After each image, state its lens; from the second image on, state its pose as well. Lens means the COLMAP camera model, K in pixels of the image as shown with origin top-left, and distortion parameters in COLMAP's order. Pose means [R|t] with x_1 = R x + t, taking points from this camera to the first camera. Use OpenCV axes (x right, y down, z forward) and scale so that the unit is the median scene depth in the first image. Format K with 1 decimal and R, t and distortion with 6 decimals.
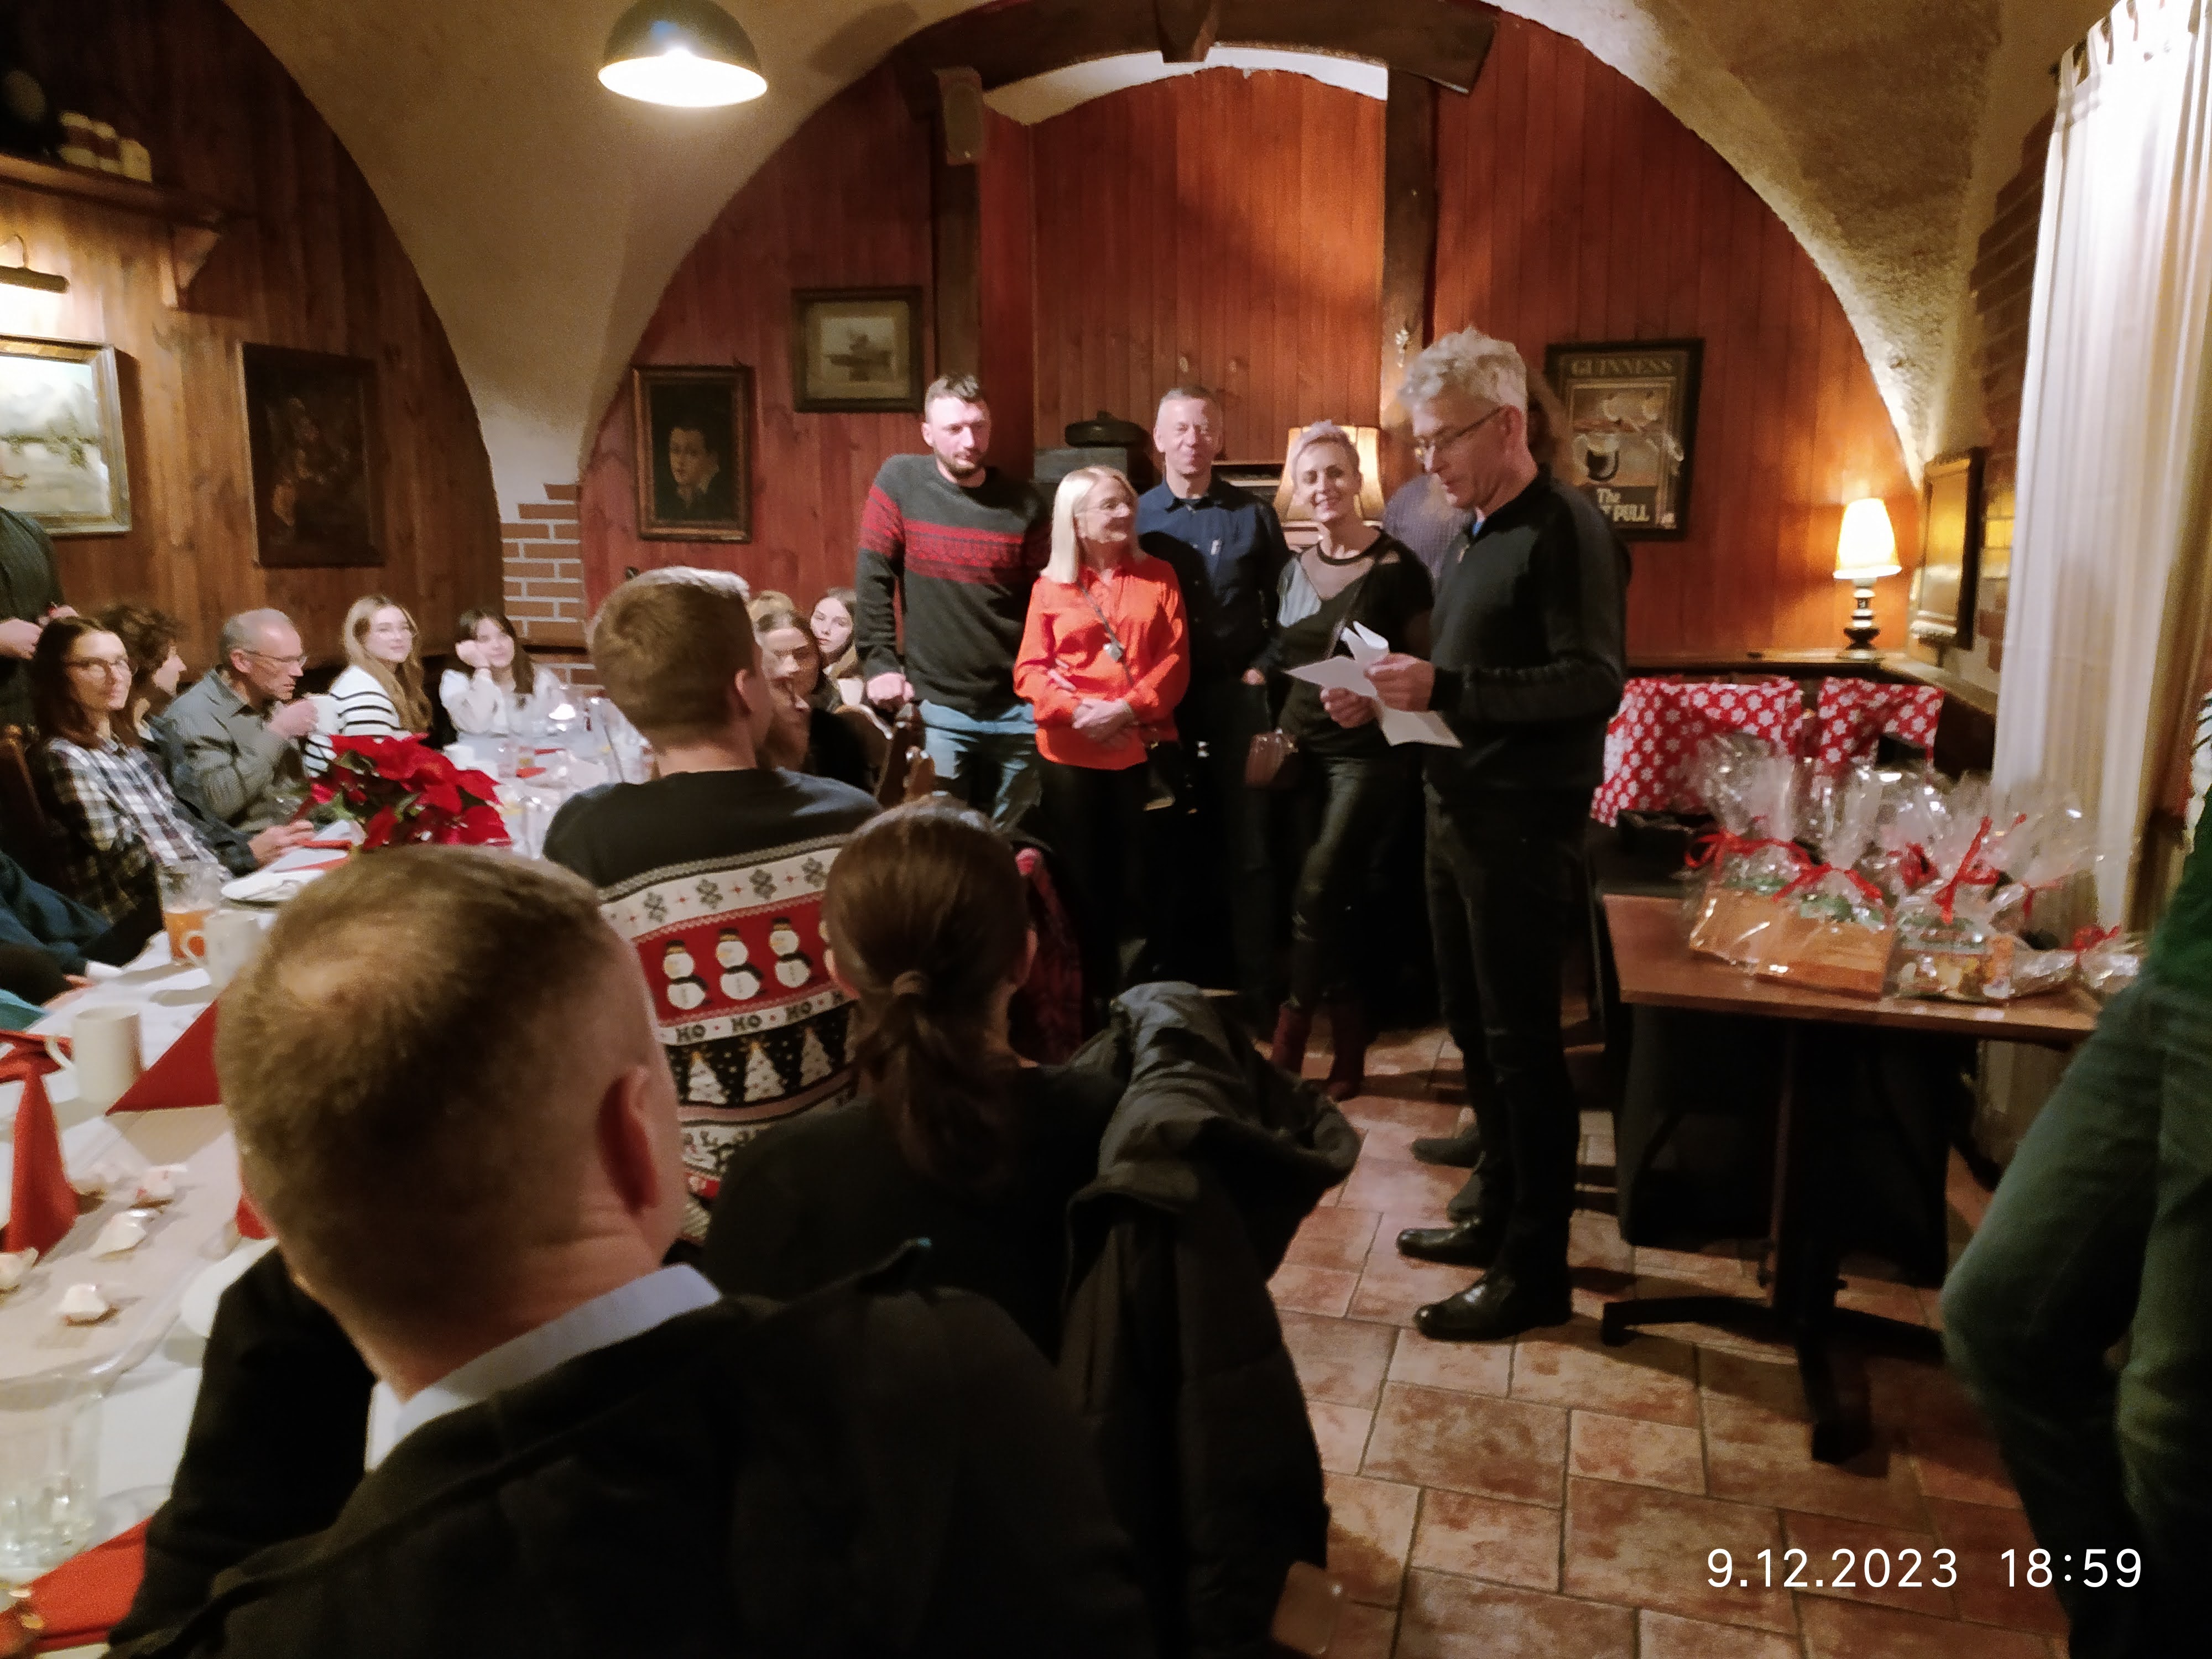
lens RADIAL K [[1773.8, 0, 1110.6], [0, 1773.8, 838.5], [0, 0, 1]] dist [0.087309, -0.108725]
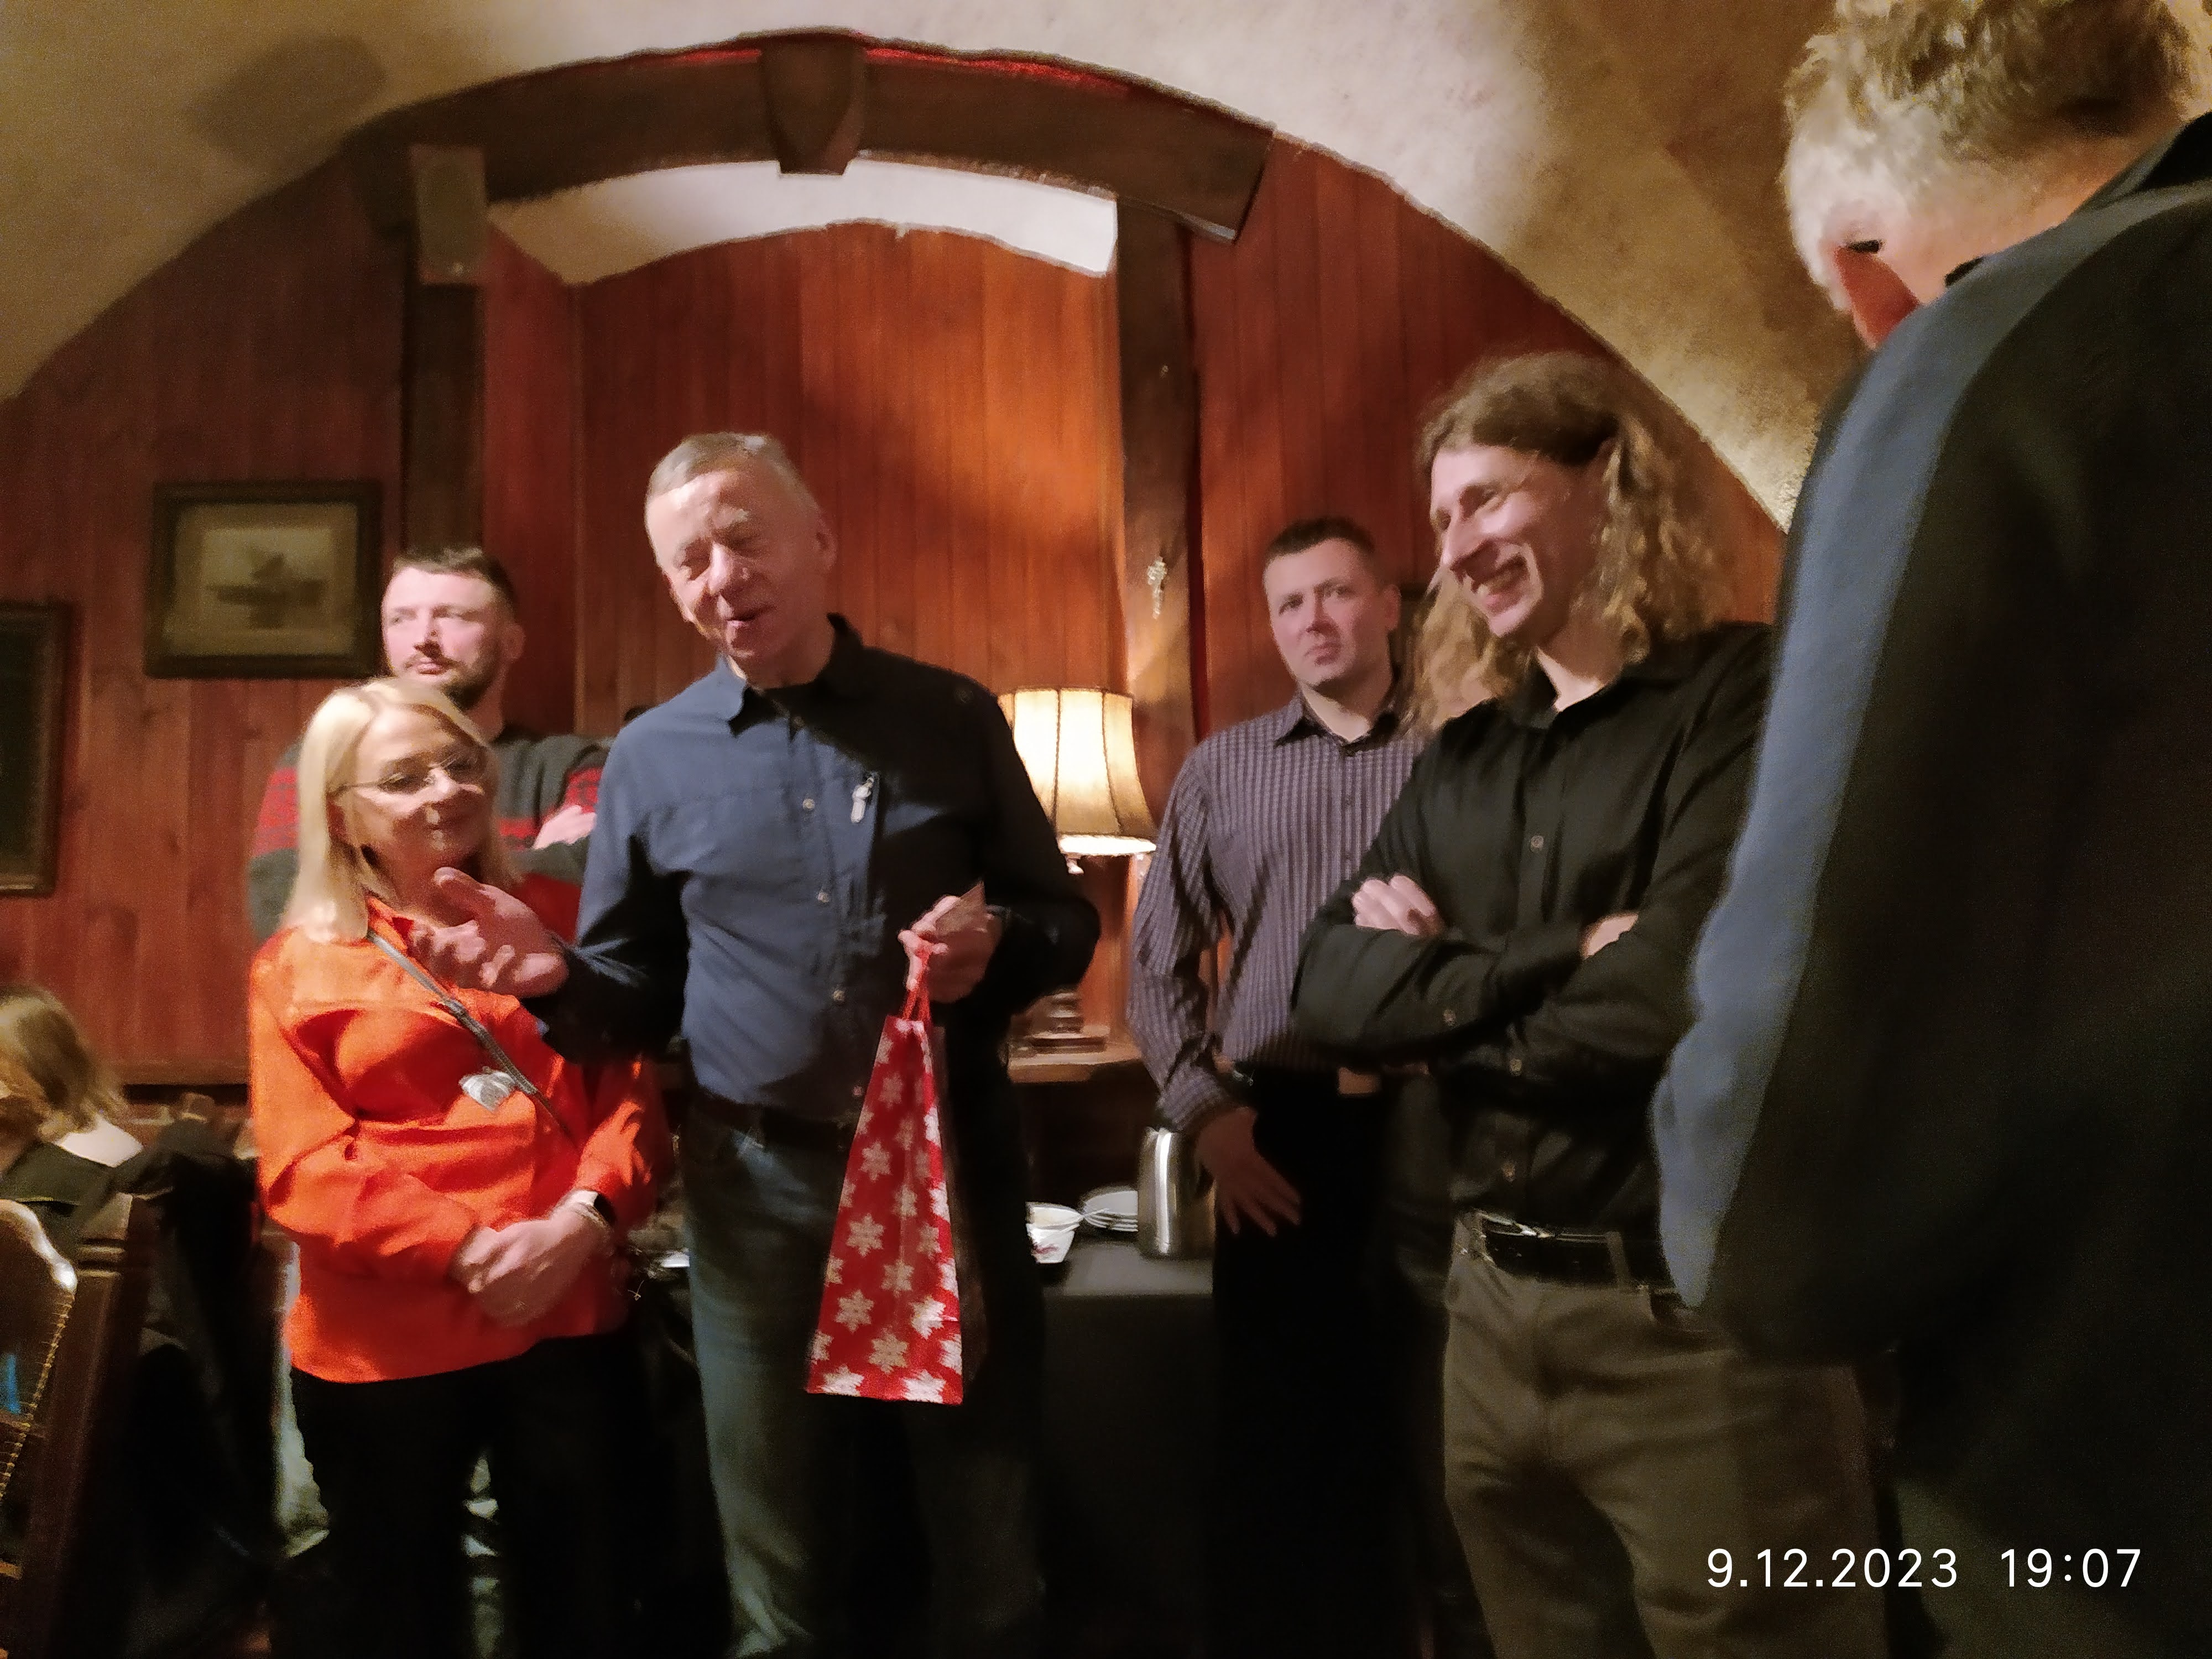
lens RADIAL K [[1773.8, 0, 1110.6], [0, 1773.8, 838.5], [0, 0, 1]] dist [0.087309, -0.108725]
pose [[0.976893, 0.006634, 0.213624, 0.008296], [0.043753, 0.972142, -0.230271, -0.035153], [-0.209201, 0.234297, 0.949389, 0.383163]]
